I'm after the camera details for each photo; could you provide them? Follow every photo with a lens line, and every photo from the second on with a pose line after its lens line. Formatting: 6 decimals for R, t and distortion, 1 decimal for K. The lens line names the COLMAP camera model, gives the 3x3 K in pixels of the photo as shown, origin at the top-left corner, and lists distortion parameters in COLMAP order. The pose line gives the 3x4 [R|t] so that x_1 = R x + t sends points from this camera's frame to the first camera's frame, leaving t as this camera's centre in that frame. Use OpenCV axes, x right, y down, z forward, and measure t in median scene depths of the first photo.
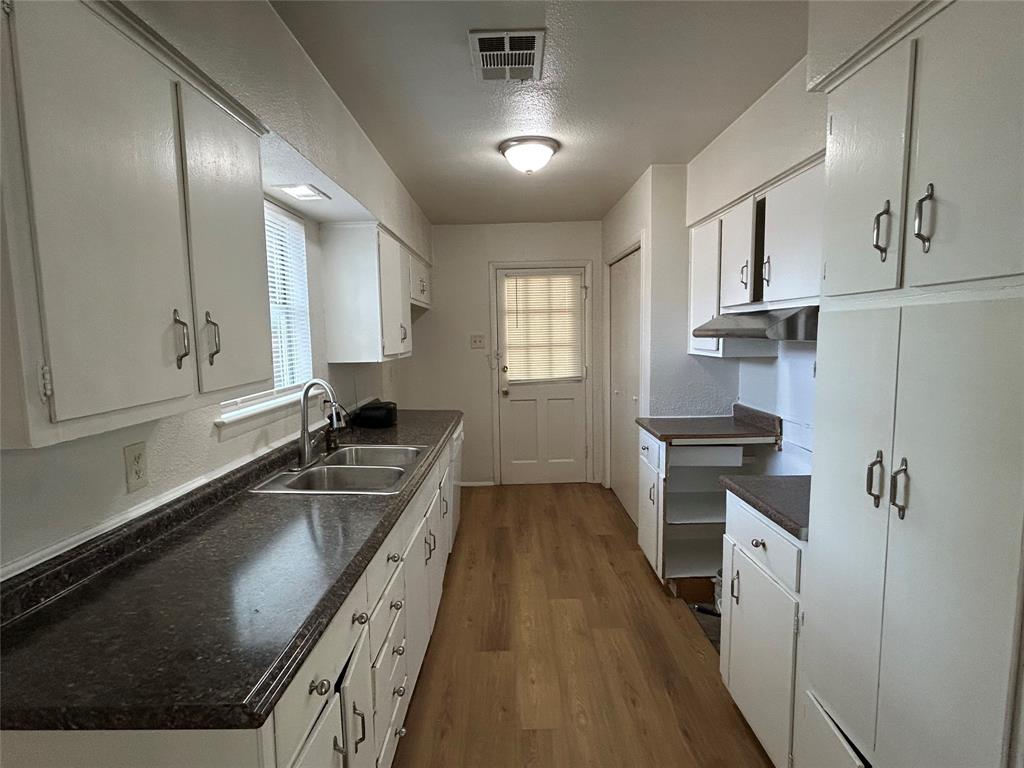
lens RADIAL K [[515.4, 0, 509.2], [0, 515.4, 385.6], [0, 0, 1]] dist [-0.001936, -0.000191]
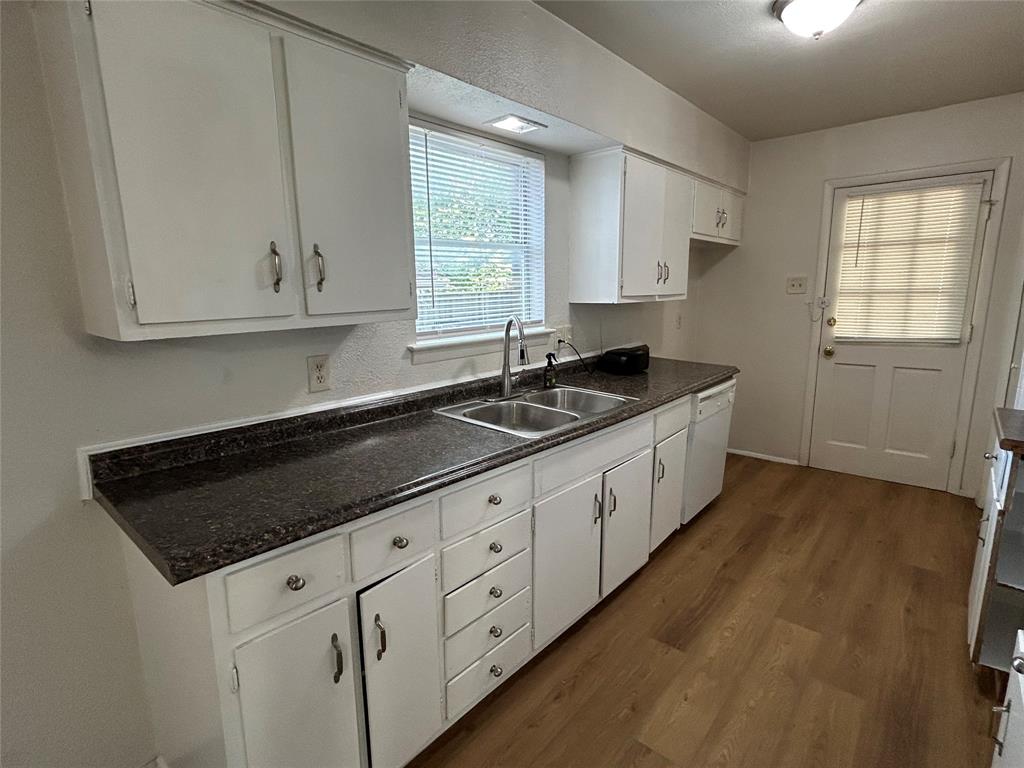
lens RADIAL K [[515.4, 0, 509.2], [0, 515.4, 385.6], [0, 0, 1]] dist [-0.001936, -0.000191]
pose [[0.758614, 0.131152, -0.638204, 0.212018], [-0.067281, 0.990063, 0.123485, -0.000693], [0.648057, -0.050738, 0.759900, 0.159653]]
